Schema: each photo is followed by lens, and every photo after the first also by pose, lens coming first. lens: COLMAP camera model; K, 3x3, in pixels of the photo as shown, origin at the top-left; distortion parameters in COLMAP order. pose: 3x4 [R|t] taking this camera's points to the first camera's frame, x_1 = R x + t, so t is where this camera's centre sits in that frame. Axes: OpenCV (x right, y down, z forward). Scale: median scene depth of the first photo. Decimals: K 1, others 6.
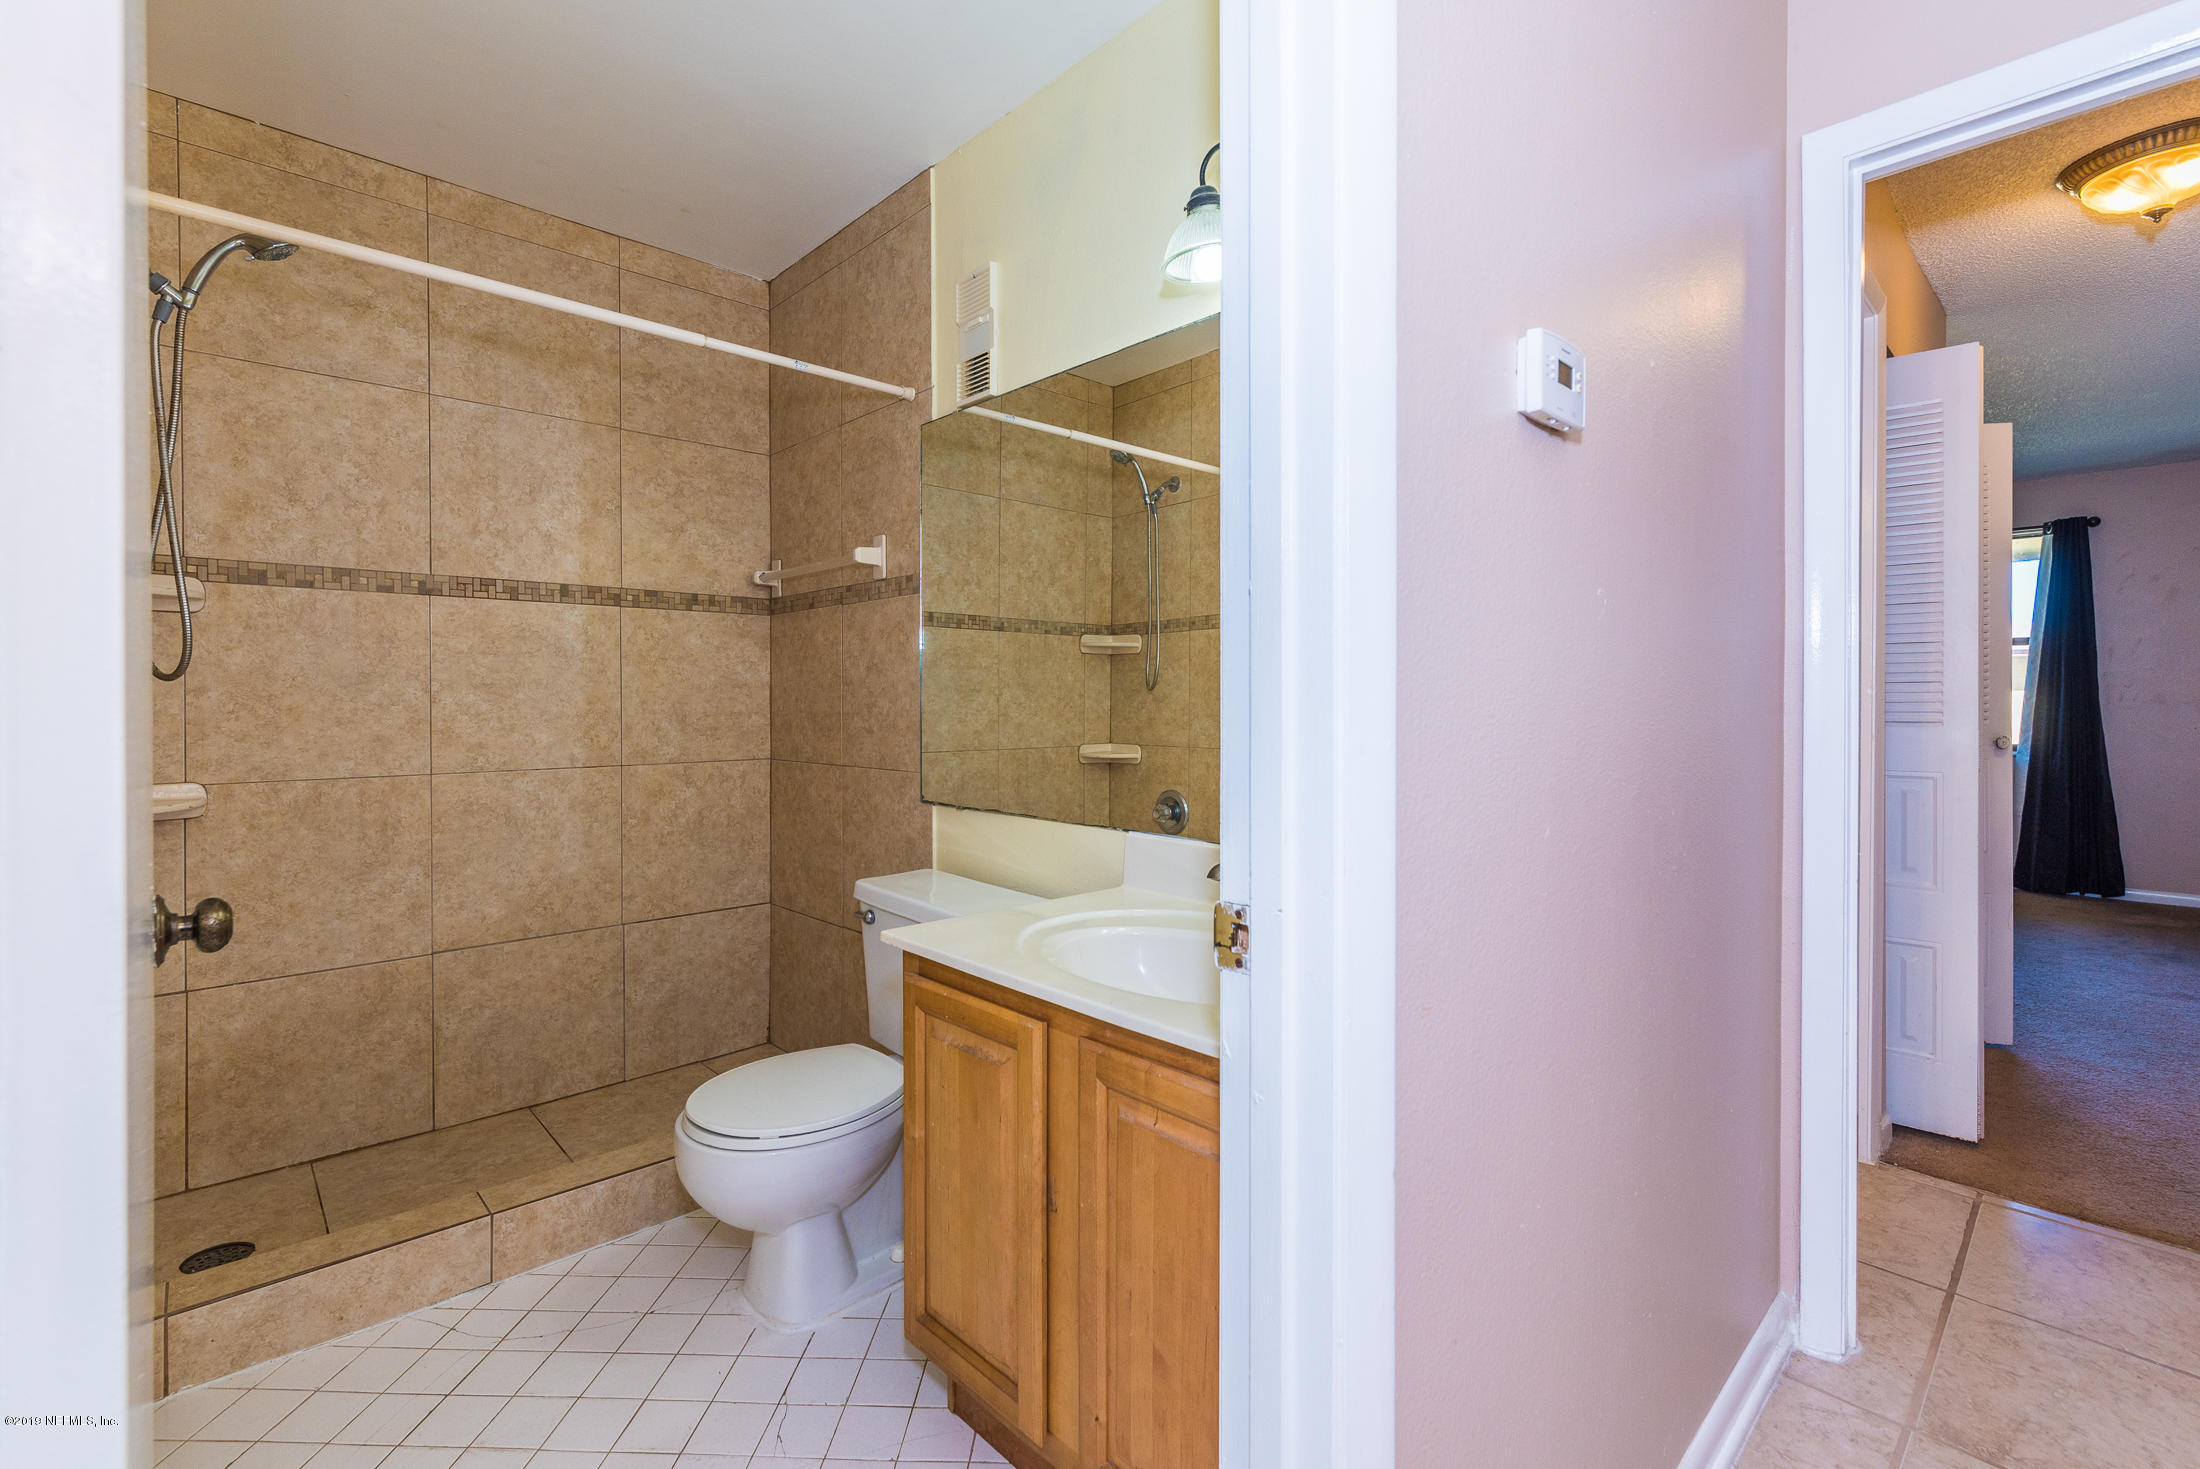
lens RADIAL K [[948.0, 0, 1039.4], [0, 948.0, 733.8], [0, 0, 1]] dist [0.006164, -0.000201]
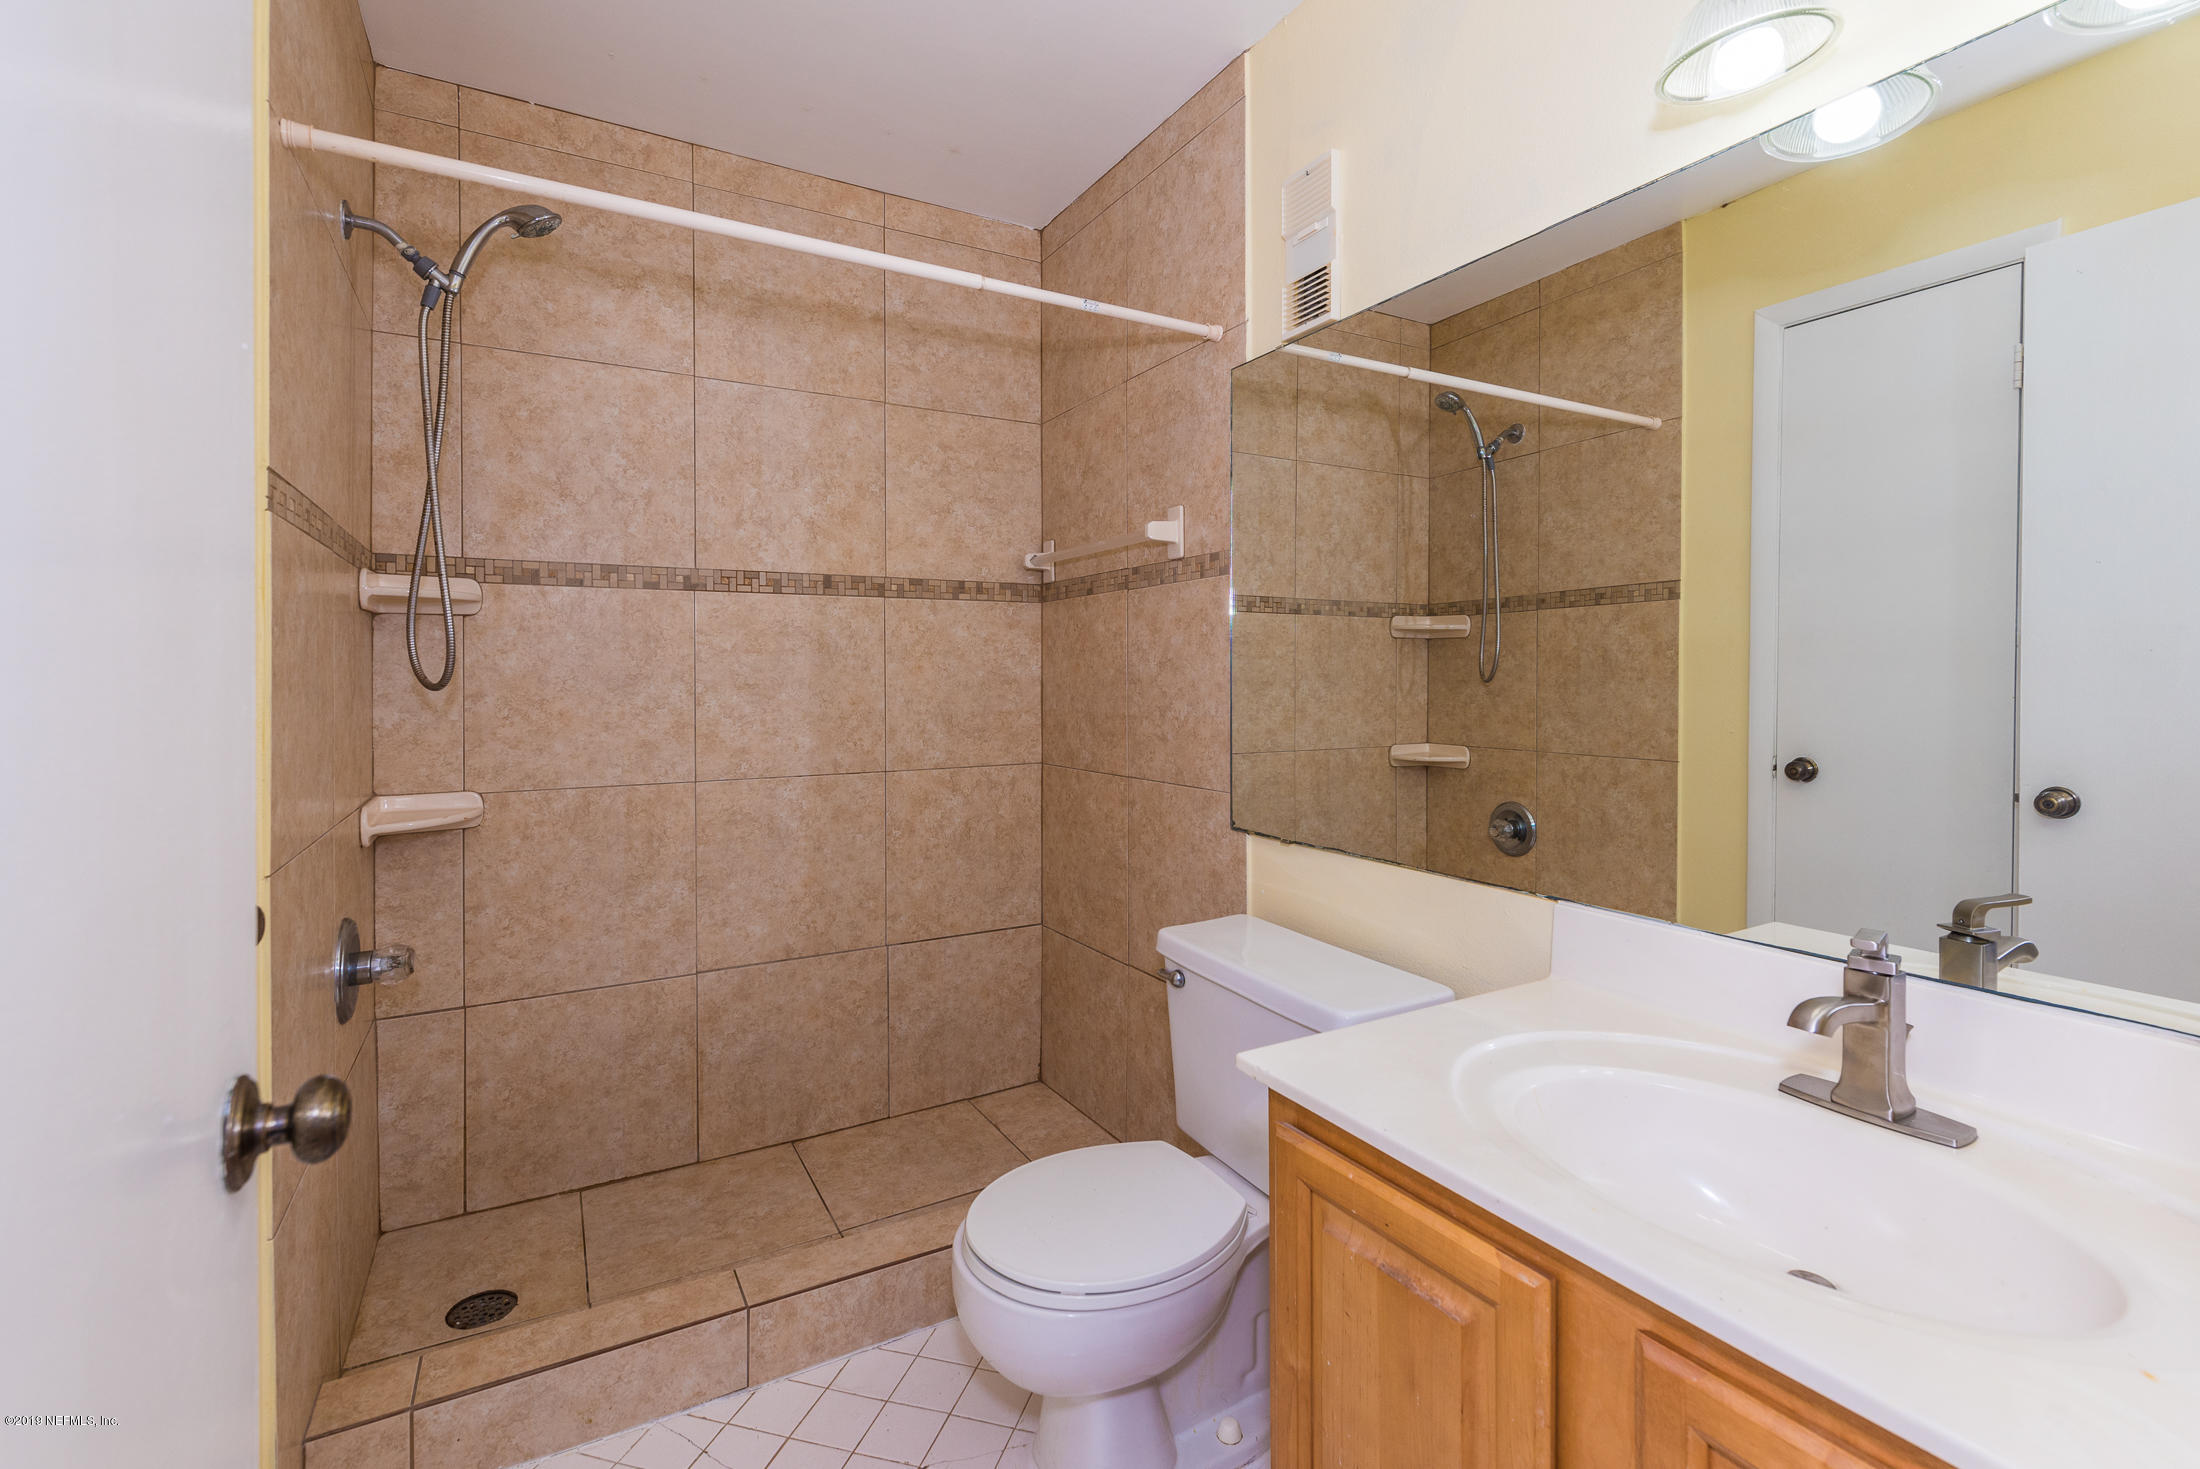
lens RADIAL K [[959.8, 0, 1104.4], [0, 959.8, 707.3], [0, 0, 1]] dist [-0.000194, 0.000035]
pose [[0.982702, -0.001774, -0.185186, -0.072172], [0.000783, 0.999985, -0.005424, -0.026339], [0.185193, 0.005185, 0.982689, 0.151855]]
